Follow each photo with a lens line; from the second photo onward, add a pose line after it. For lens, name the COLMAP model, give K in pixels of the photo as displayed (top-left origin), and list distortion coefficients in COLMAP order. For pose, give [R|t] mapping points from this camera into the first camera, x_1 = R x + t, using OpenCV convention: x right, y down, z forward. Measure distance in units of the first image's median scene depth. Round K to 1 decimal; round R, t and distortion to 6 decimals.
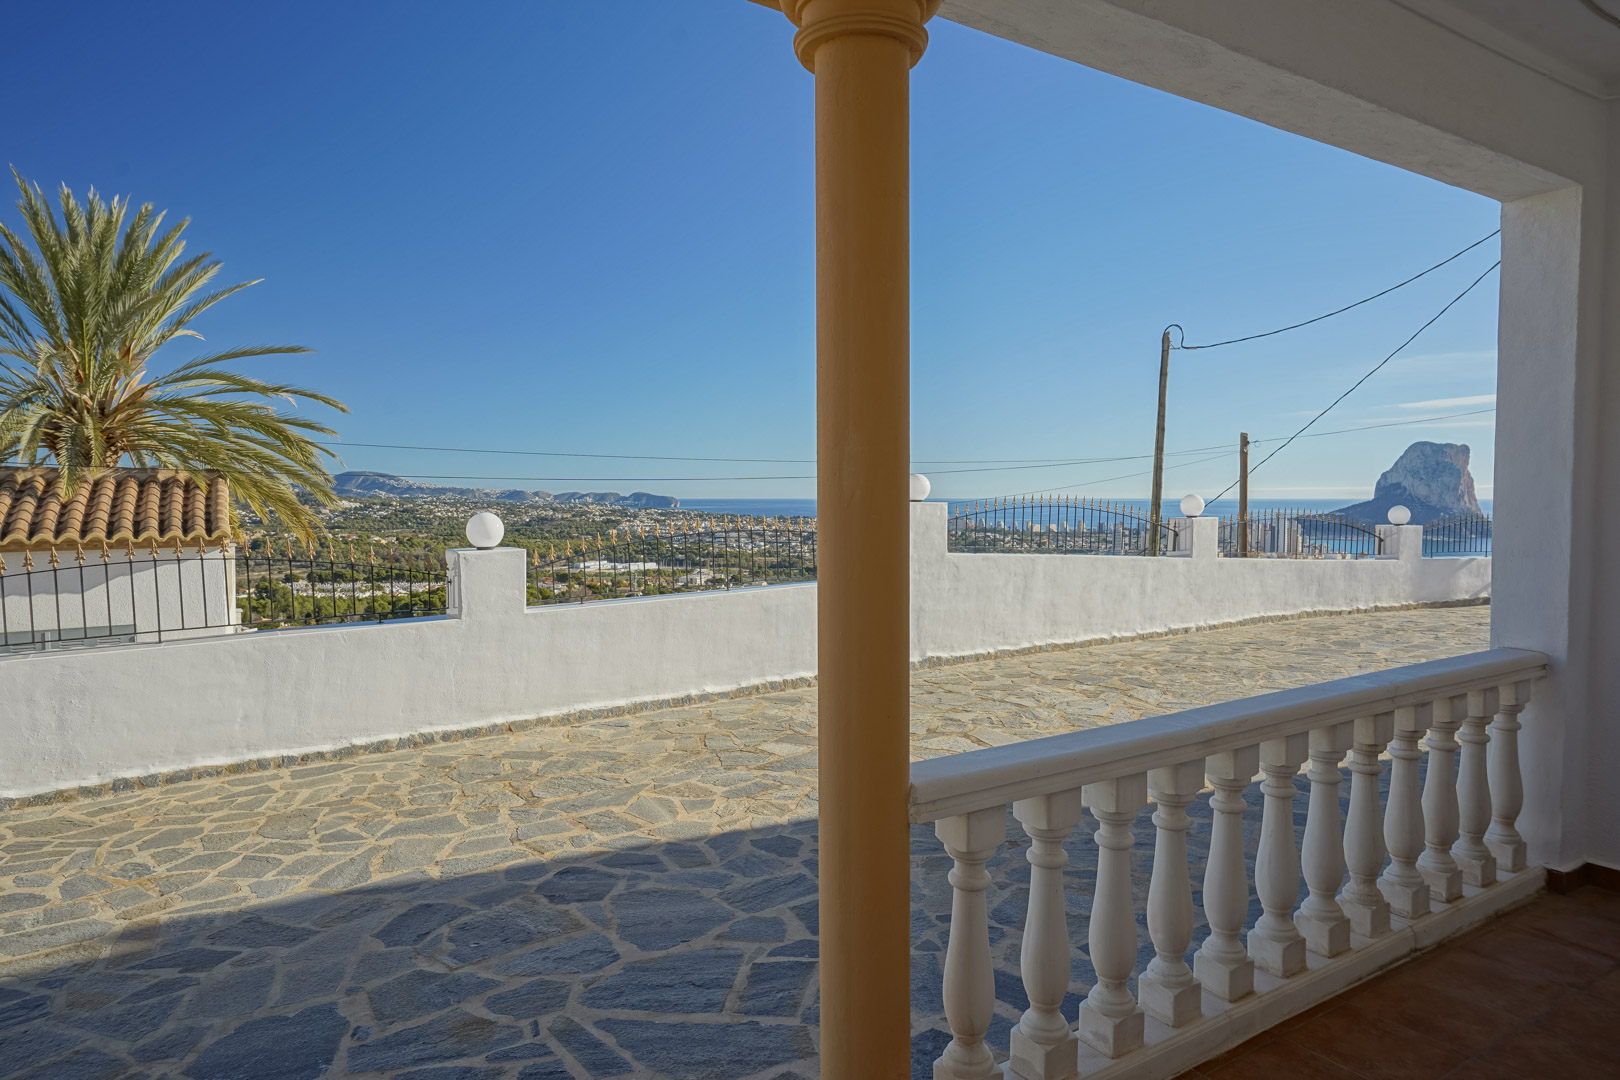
lens RADIAL K [[988.7, 0, 806.5], [0, 988.7, 537.8], [0, 0, 1]] dist [0.010966, -0.000142]
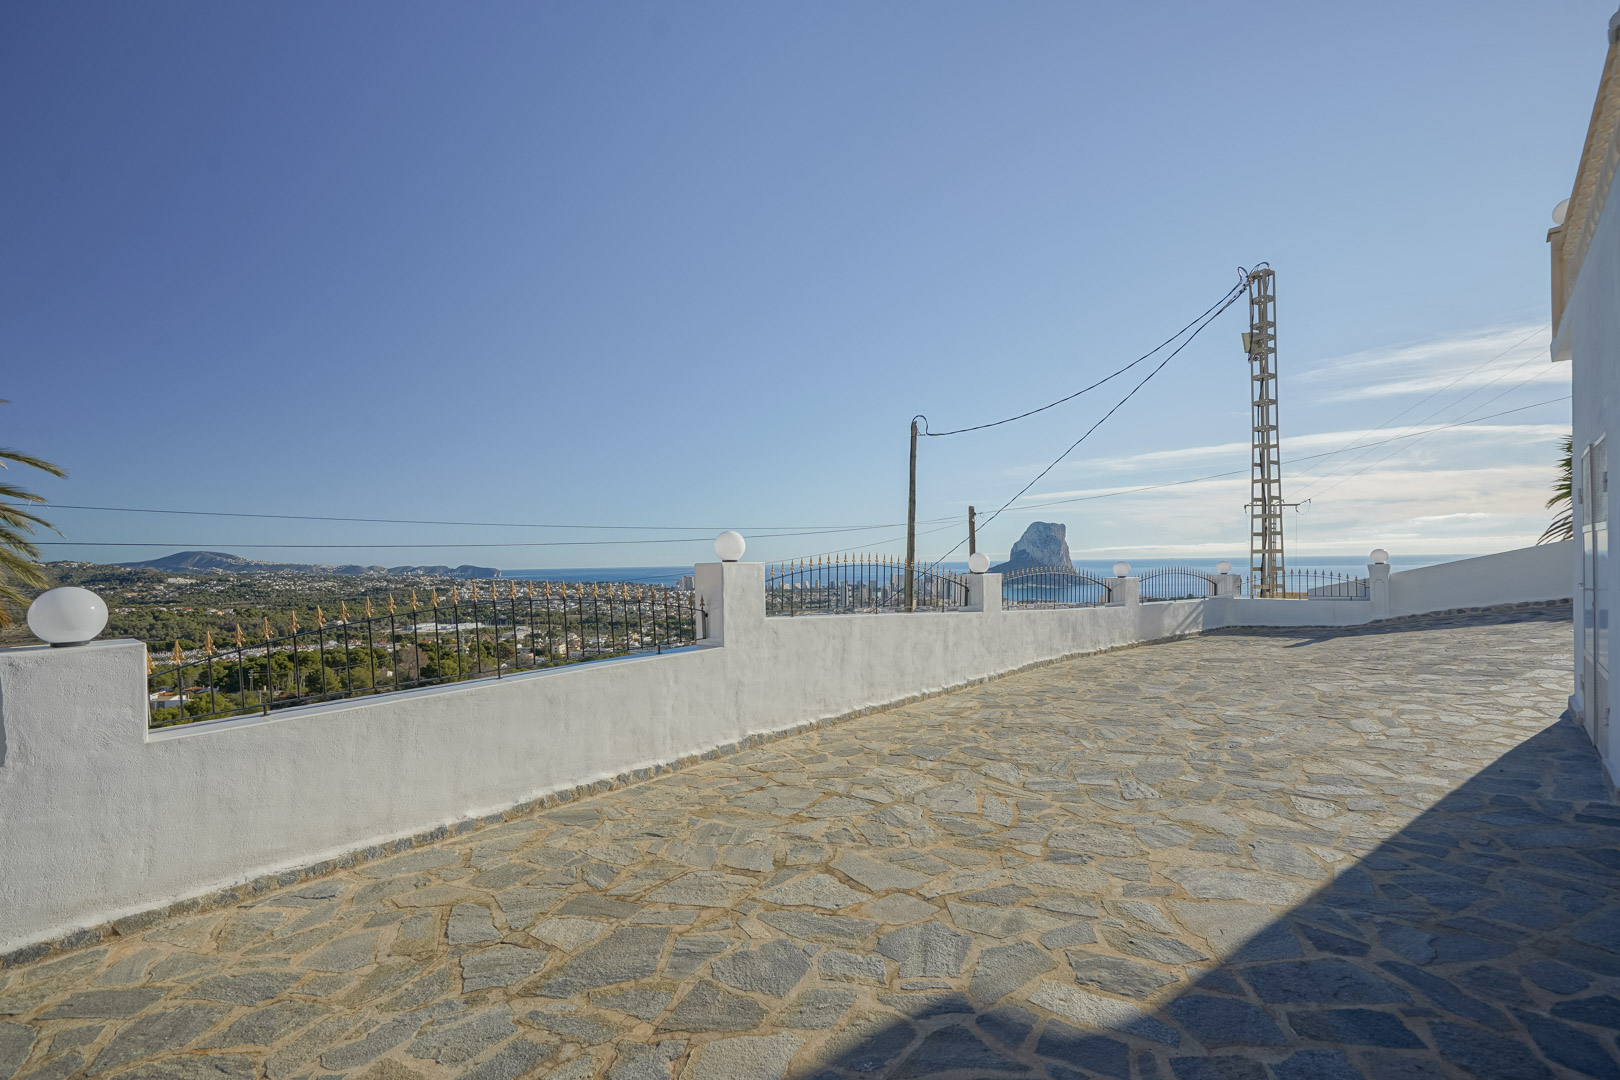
lens RADIAL K [[744.9, 0, 815.6], [0, 744.9, 573.9], [0, 0, 1]] dist [-0.006611, 0.002581]
pose [[0.963288, -0.020770, 0.267666, 0.004579], [0.028551, 0.999274, -0.025210, -0.006342], [-0.266948, 0.031927, 0.963182, 0.322793]]
